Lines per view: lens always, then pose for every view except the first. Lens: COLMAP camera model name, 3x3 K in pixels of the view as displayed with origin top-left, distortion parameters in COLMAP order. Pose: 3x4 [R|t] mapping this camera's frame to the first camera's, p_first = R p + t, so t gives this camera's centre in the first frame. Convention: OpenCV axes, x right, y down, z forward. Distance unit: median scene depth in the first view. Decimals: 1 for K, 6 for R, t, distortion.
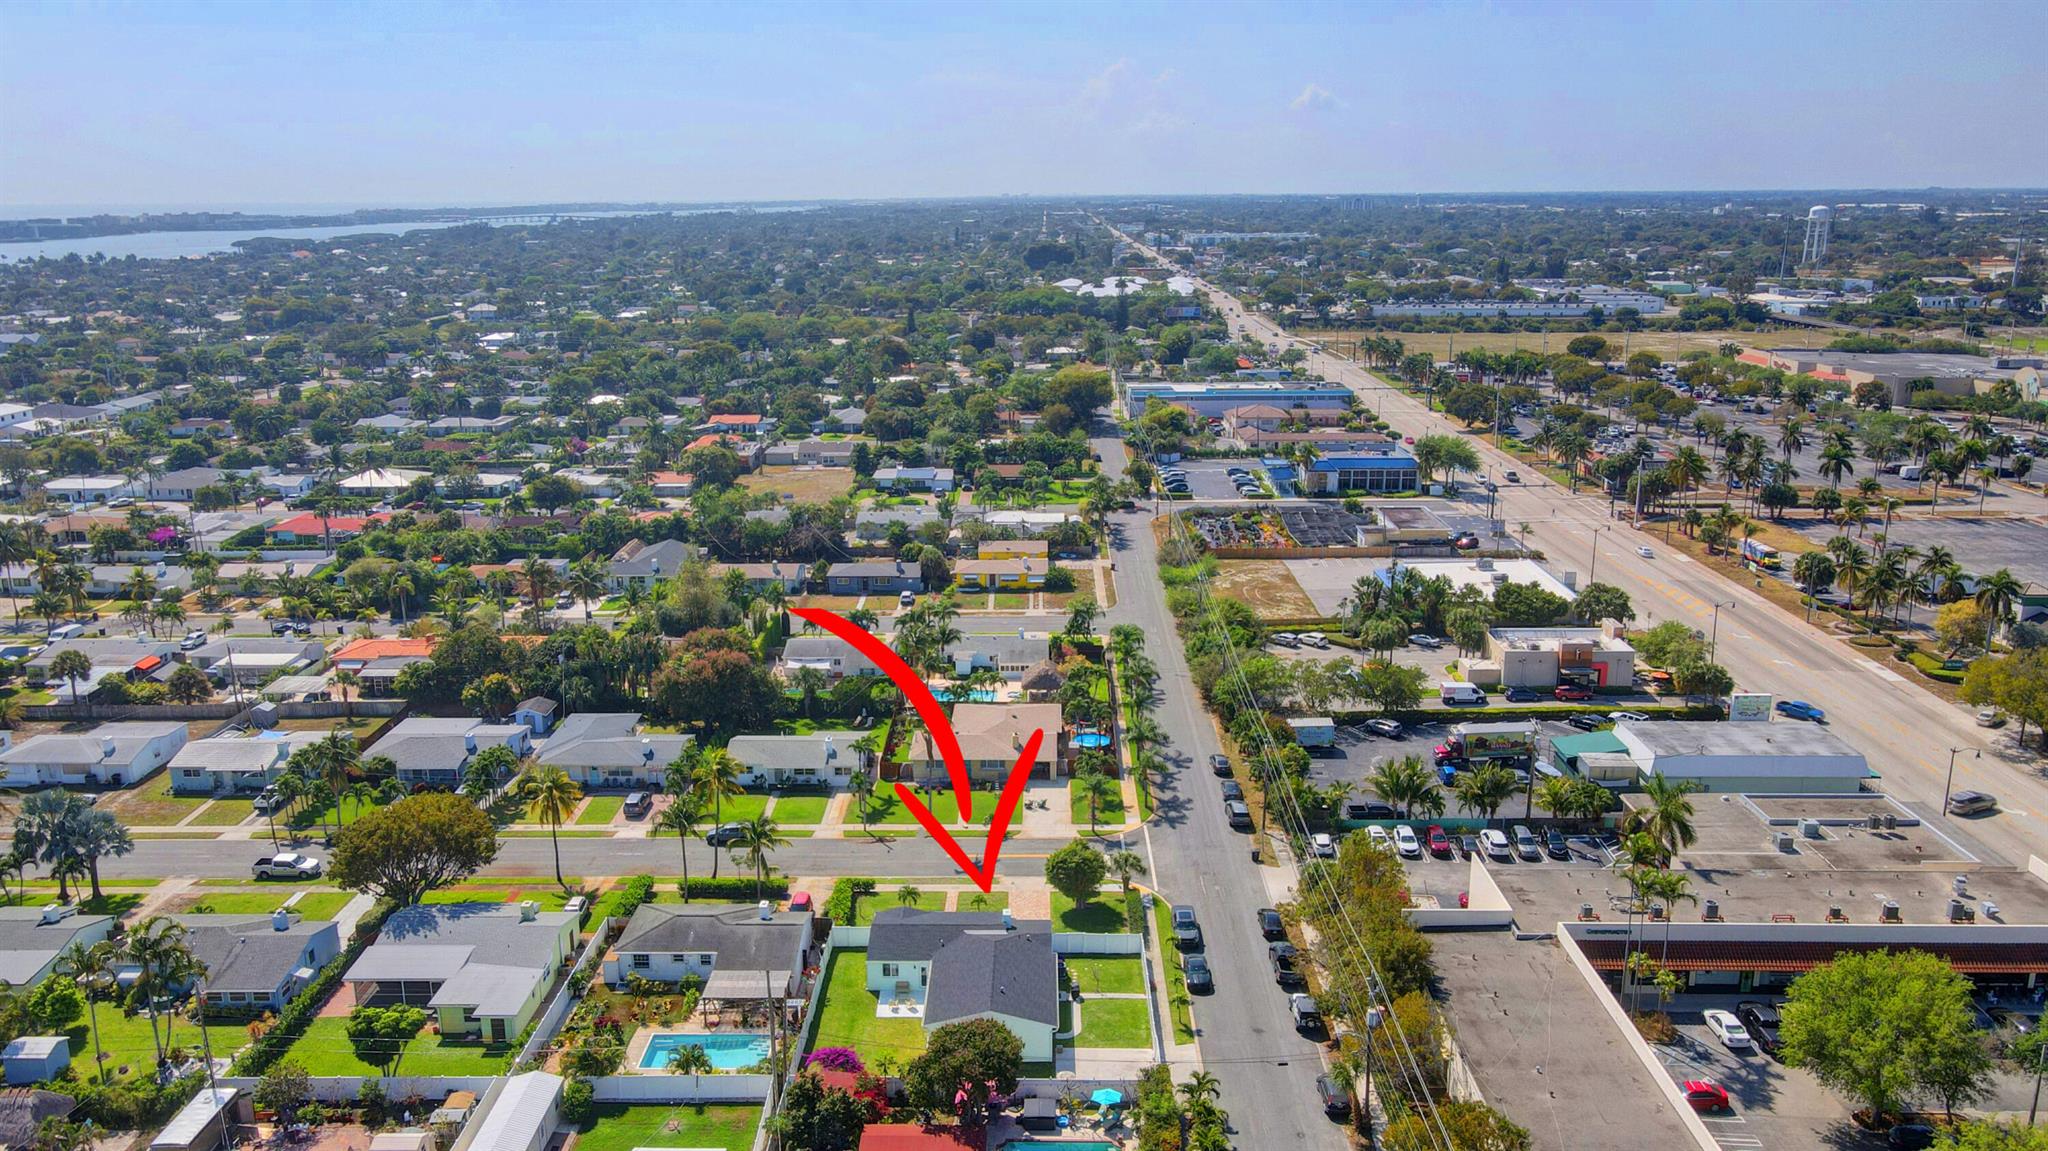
lens RADIAL K [[1518.4, 0, 1009.7], [0, 1518.4, 575.7], [0, 0, 1]] dist [-0.012992, 0.044949]
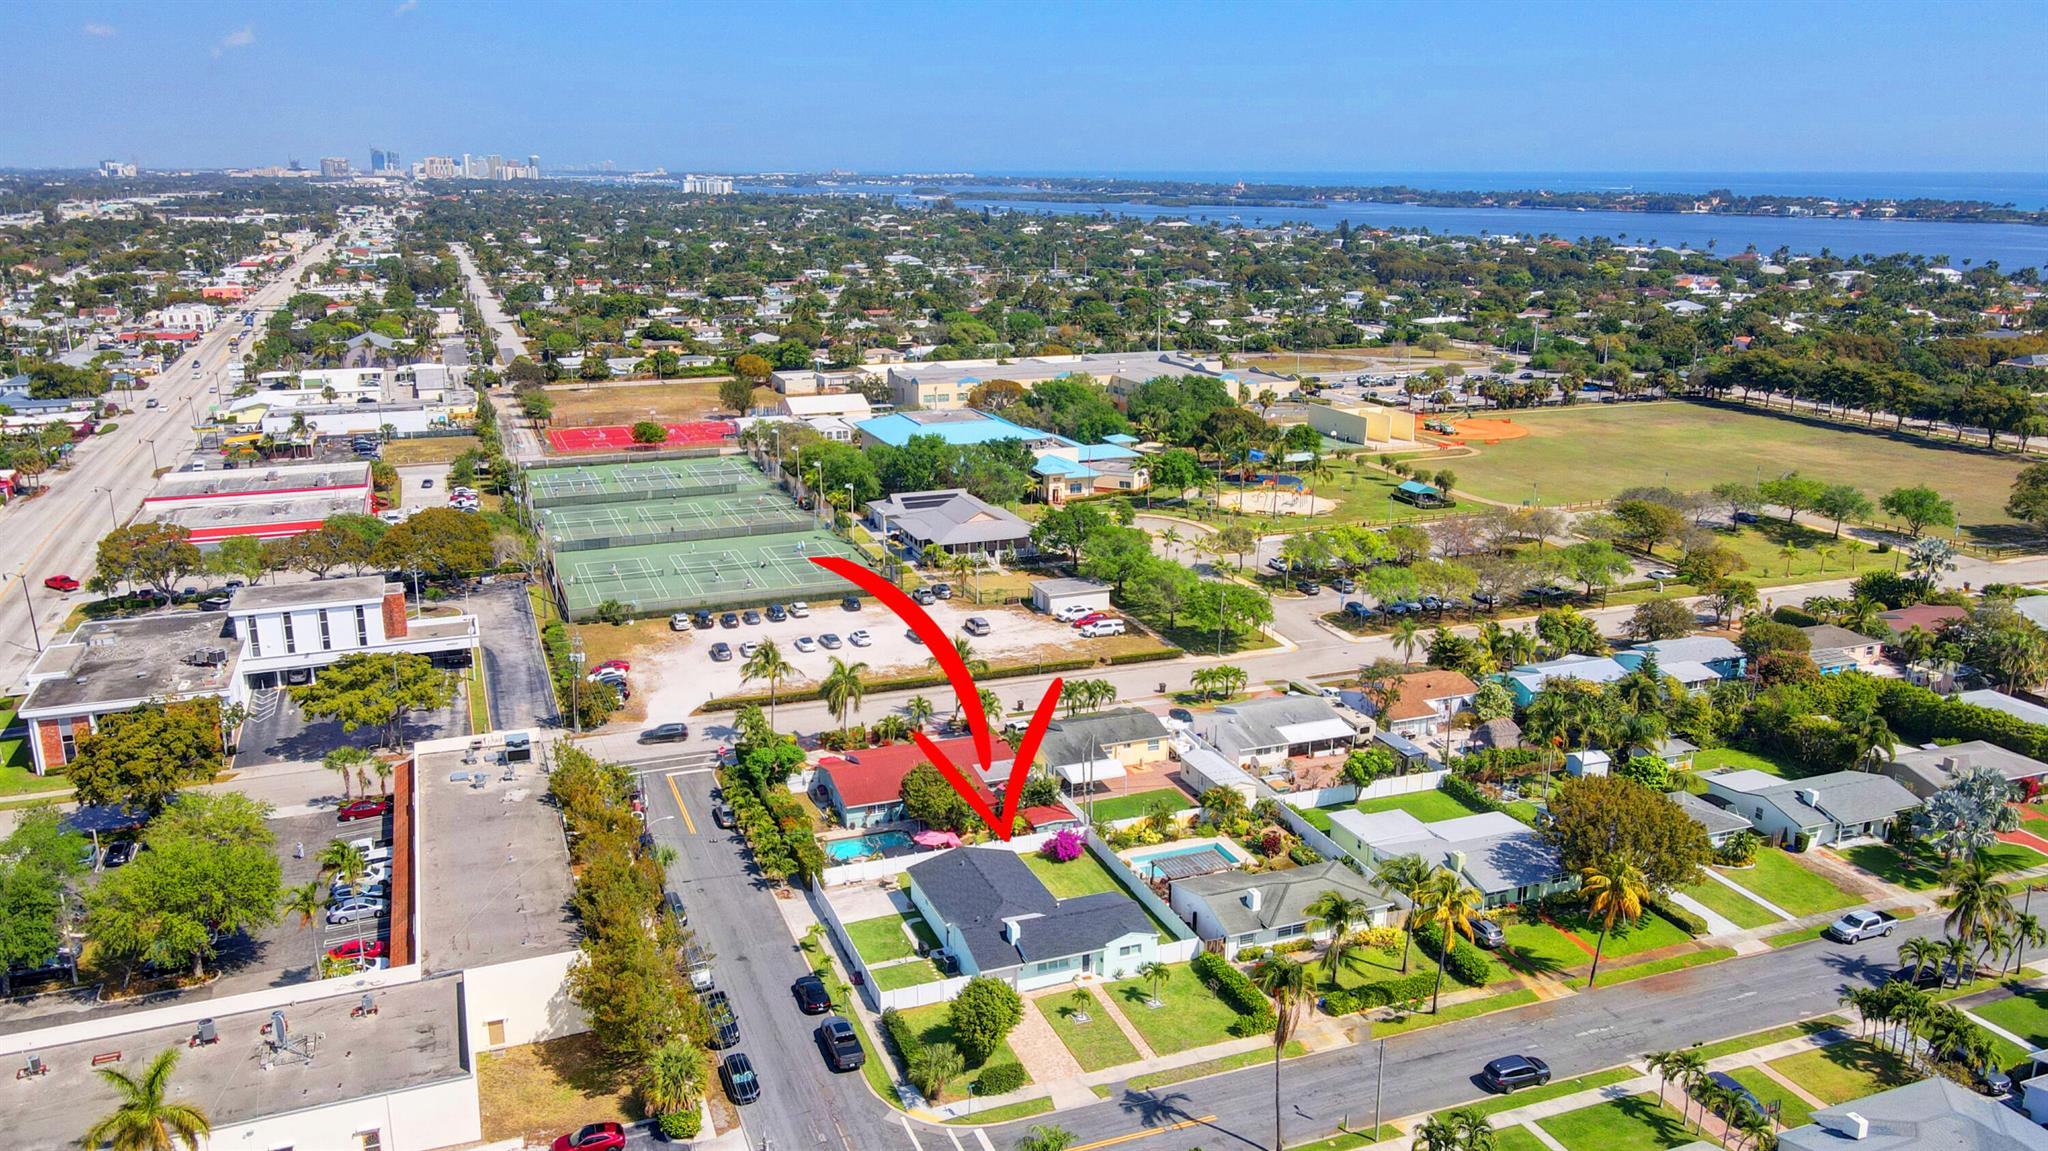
lens RADIAL K [[1518.4, 0, 1009.7], [0, 1518.4, 575.7], [0, 0, 1]] dist [-0.012992, 0.044949]
pose [[-0.926871, 0.104218, -0.360622, 0.216745], [-0.086495, 0.875542, 0.475336, -0.283762], [0.365278, 0.471768, -0.802501, 1.130681]]
